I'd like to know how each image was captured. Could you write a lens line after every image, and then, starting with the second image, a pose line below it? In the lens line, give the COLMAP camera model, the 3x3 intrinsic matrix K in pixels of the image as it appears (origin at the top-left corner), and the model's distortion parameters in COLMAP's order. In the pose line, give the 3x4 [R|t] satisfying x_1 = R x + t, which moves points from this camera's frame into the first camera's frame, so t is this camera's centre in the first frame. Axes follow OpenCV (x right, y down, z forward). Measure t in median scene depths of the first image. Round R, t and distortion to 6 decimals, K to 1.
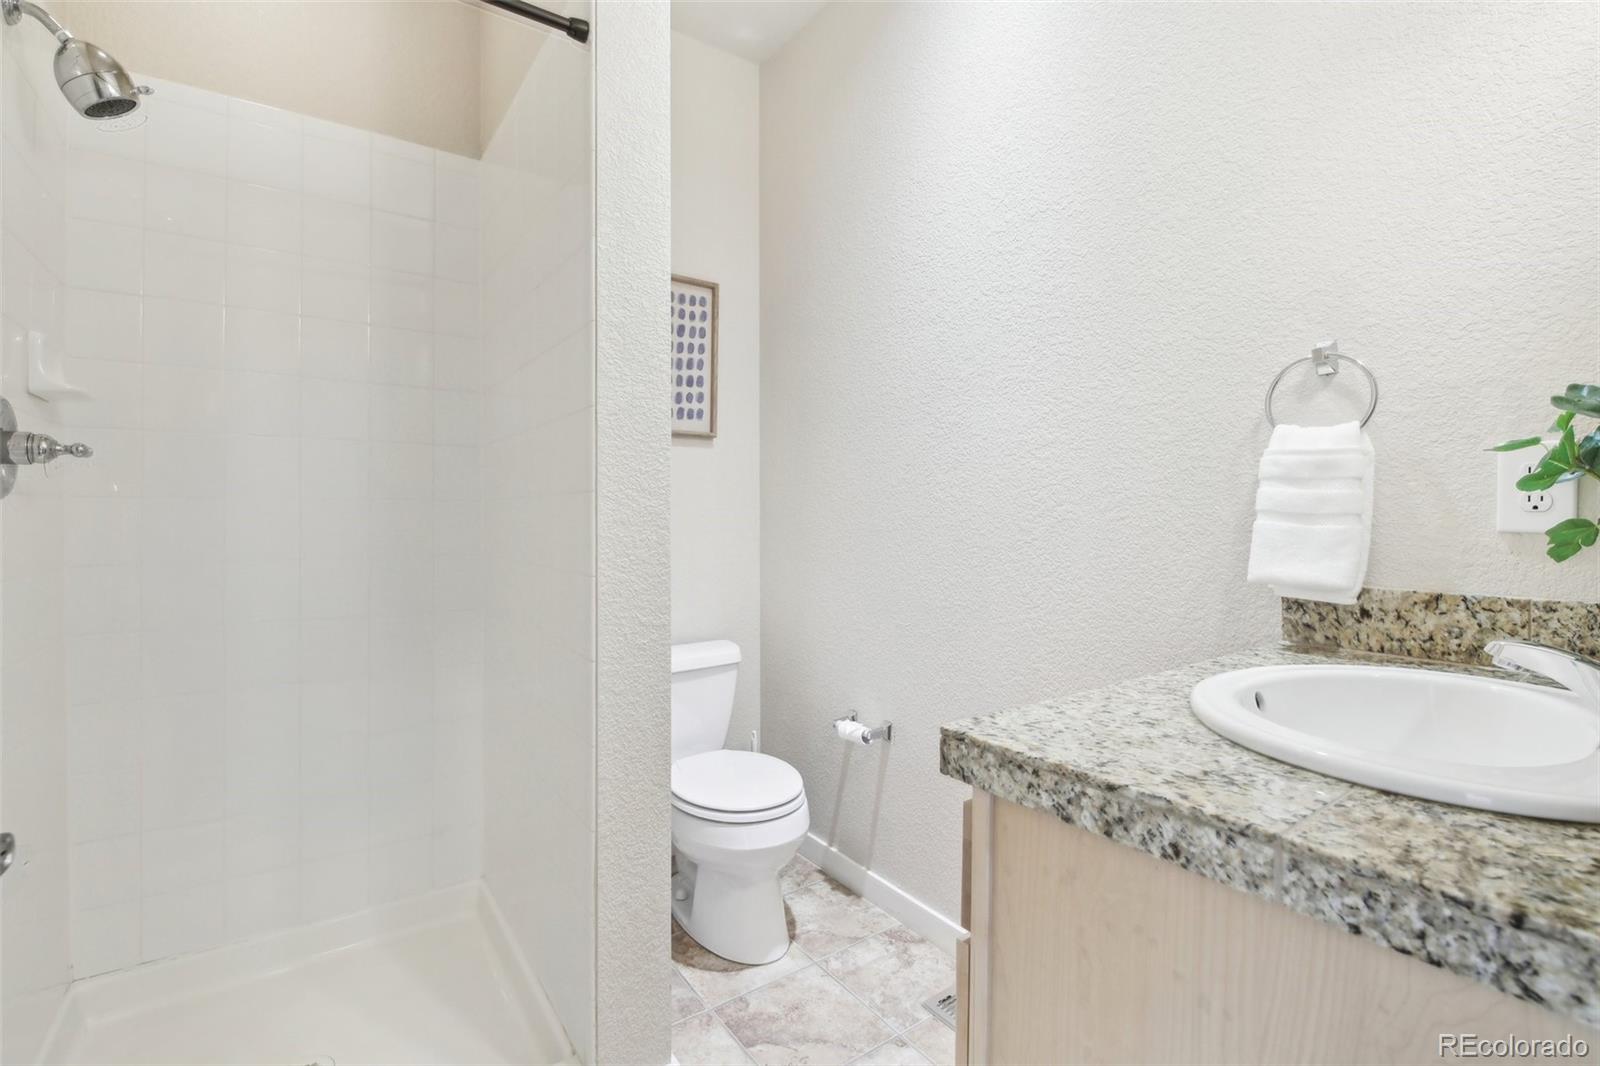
lens RADIAL K [[700.9, 0, 793.6], [0, 700.9, 523.1], [0, 0, 1]] dist [0.000039, -0.008397]
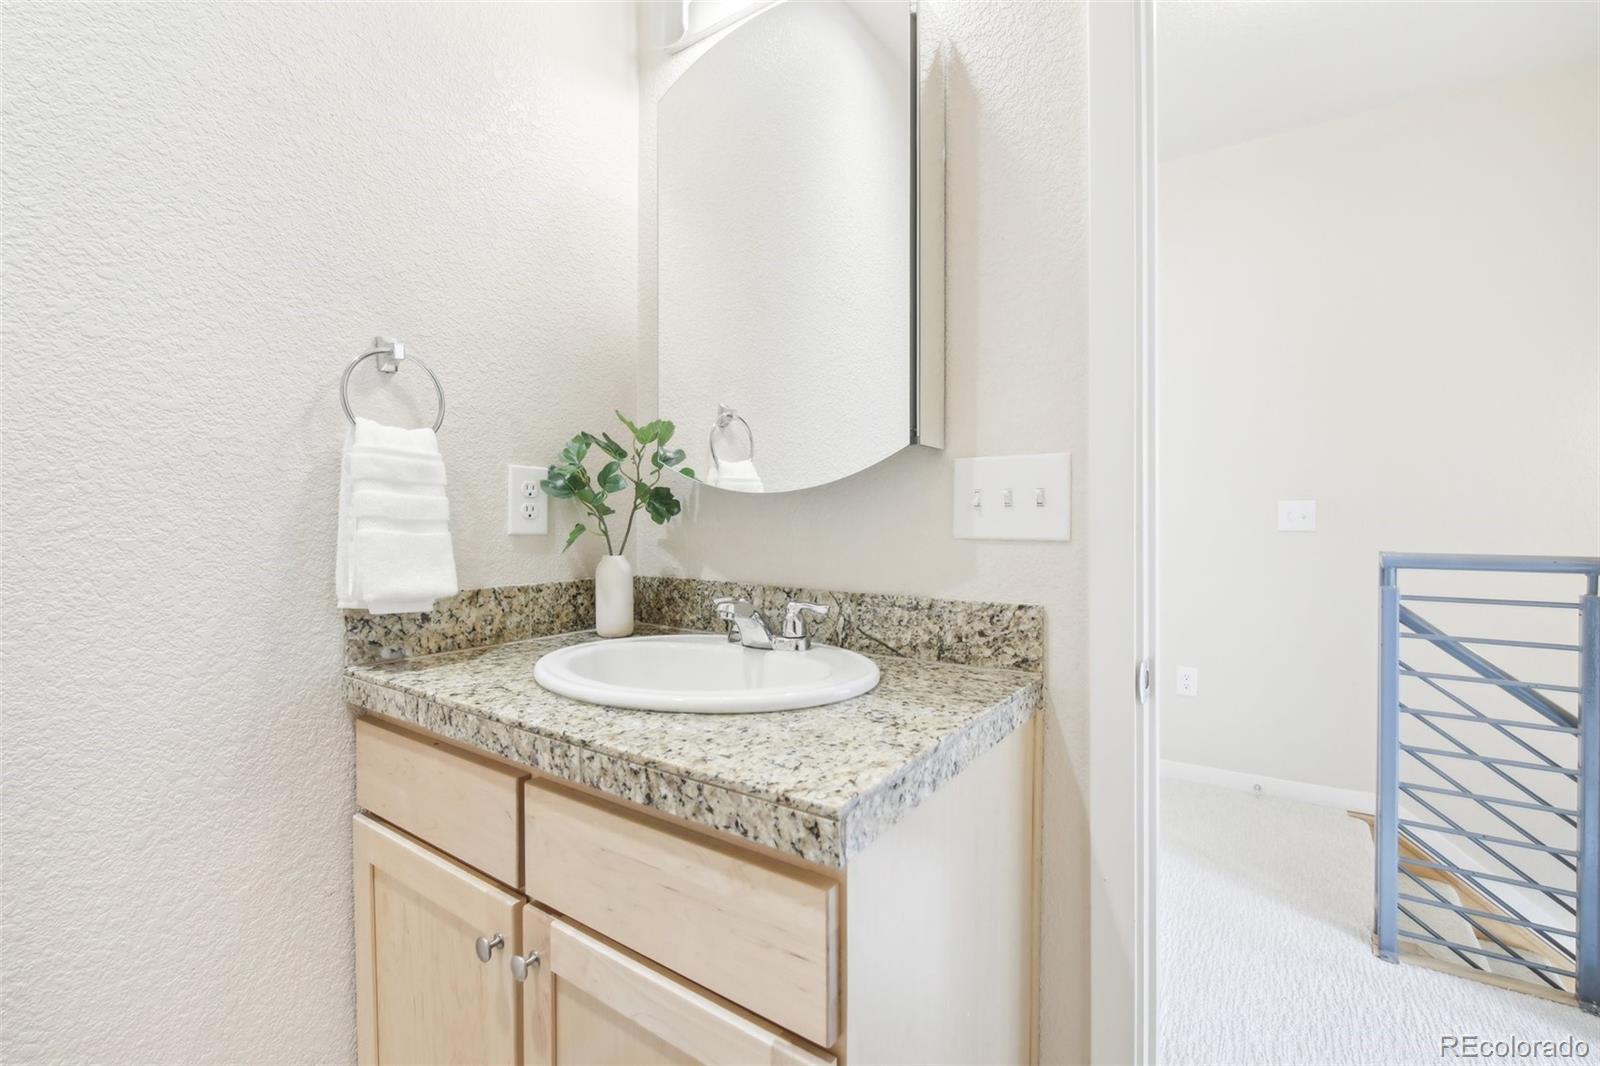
lens RADIAL K [[700.9, 0, 793.6], [0, 700.9, 523.1], [0, 0, 1]] dist [0.000039, -0.008397]
pose [[-0.321690, -0.010677, 0.946785, -0.325642], [0.003949, 0.999913, 0.012618, -0.020223], [-0.946837, 0.007798, -0.321620, 0.833831]]
